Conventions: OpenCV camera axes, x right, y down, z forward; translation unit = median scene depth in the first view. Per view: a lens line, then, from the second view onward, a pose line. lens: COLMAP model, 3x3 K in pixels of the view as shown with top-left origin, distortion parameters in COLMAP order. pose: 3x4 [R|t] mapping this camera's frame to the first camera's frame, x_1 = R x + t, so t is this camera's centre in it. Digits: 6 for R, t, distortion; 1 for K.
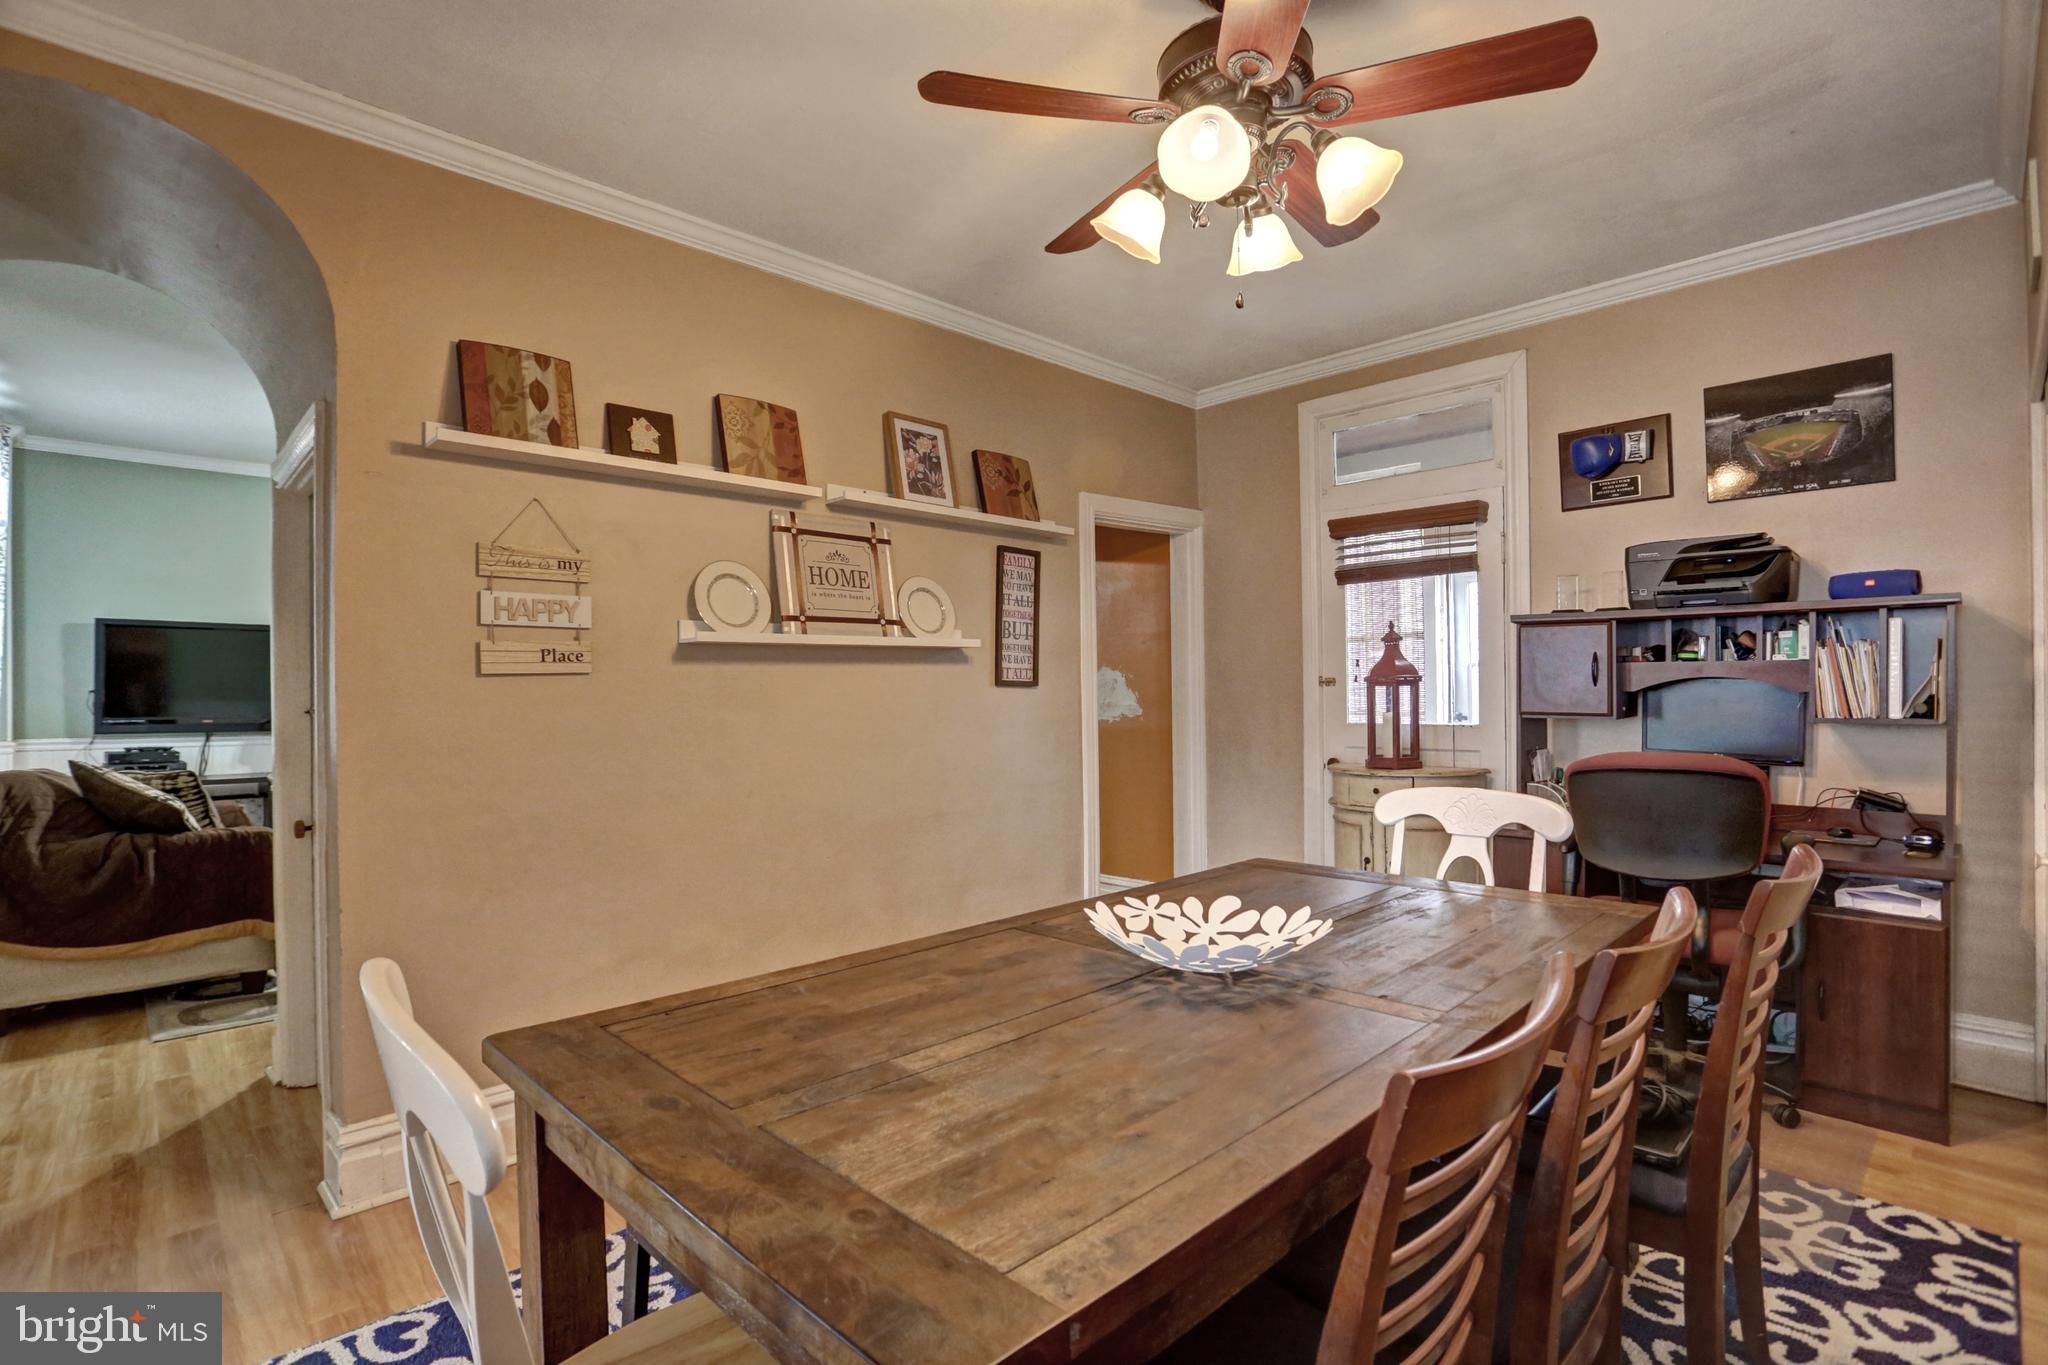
lens RADIAL K [[990.9, 0, 1012.1], [0, 990.9, 685.8], [0, 0, 1]] dist [-0.026678, 0.011294]
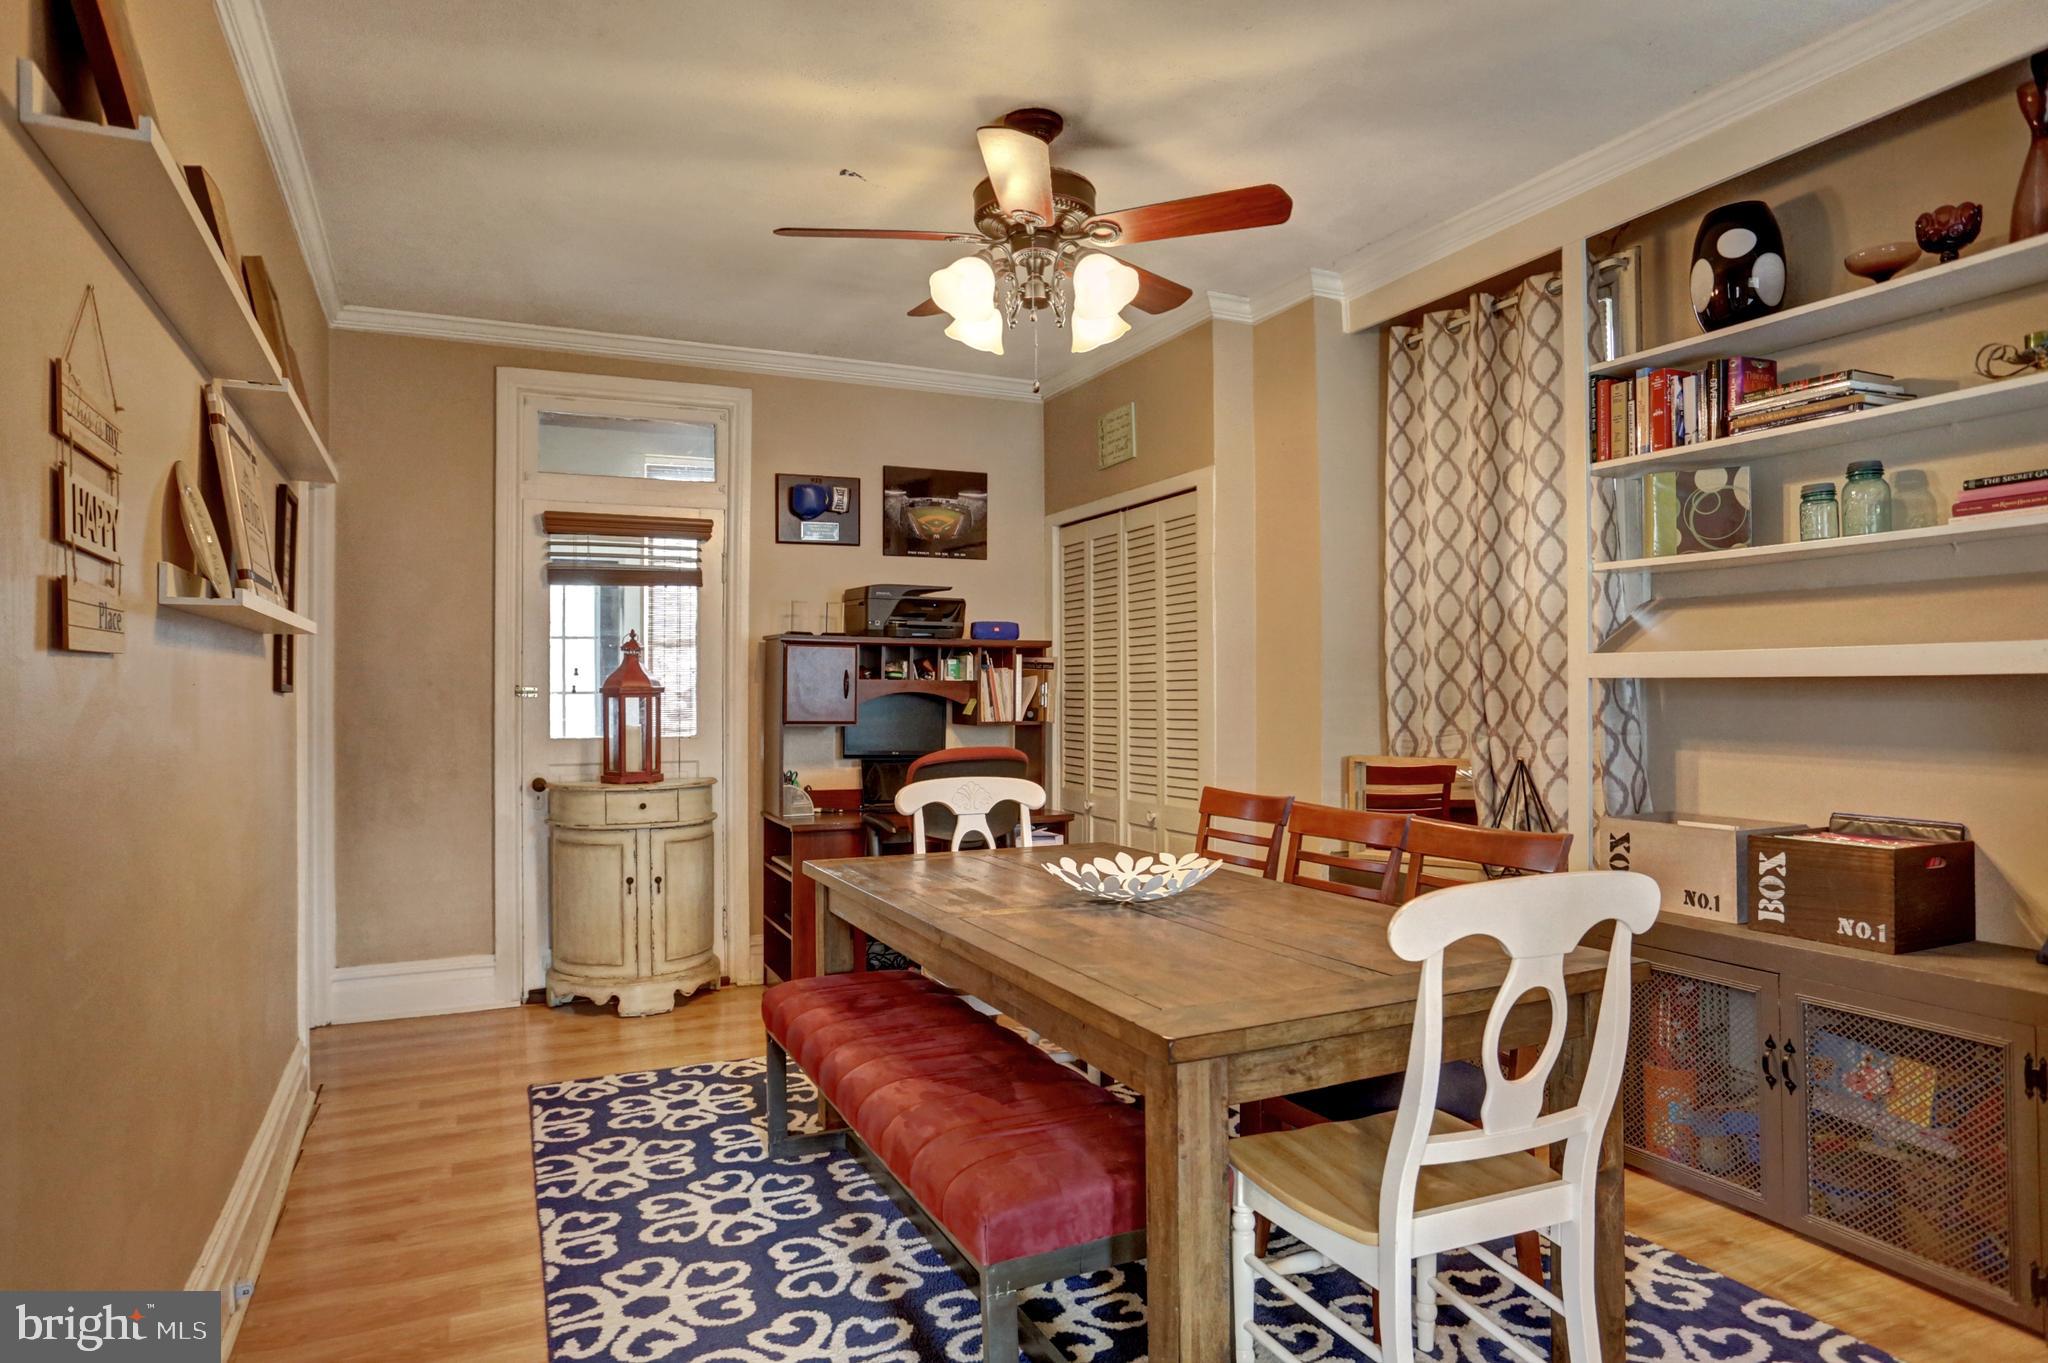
lens RADIAL K [[1197.8, 0, 1024.0], [0, 1197.8, 681.5], [0, 0, 1]] dist [-0.037271, 0.001283]
pose [[0.352525, 0.021643, 0.935552, -0.657353], [-0.004887, 0.999761, -0.021287, 0.009184], [-0.935790, 0.002932, 0.352546, 0.273829]]
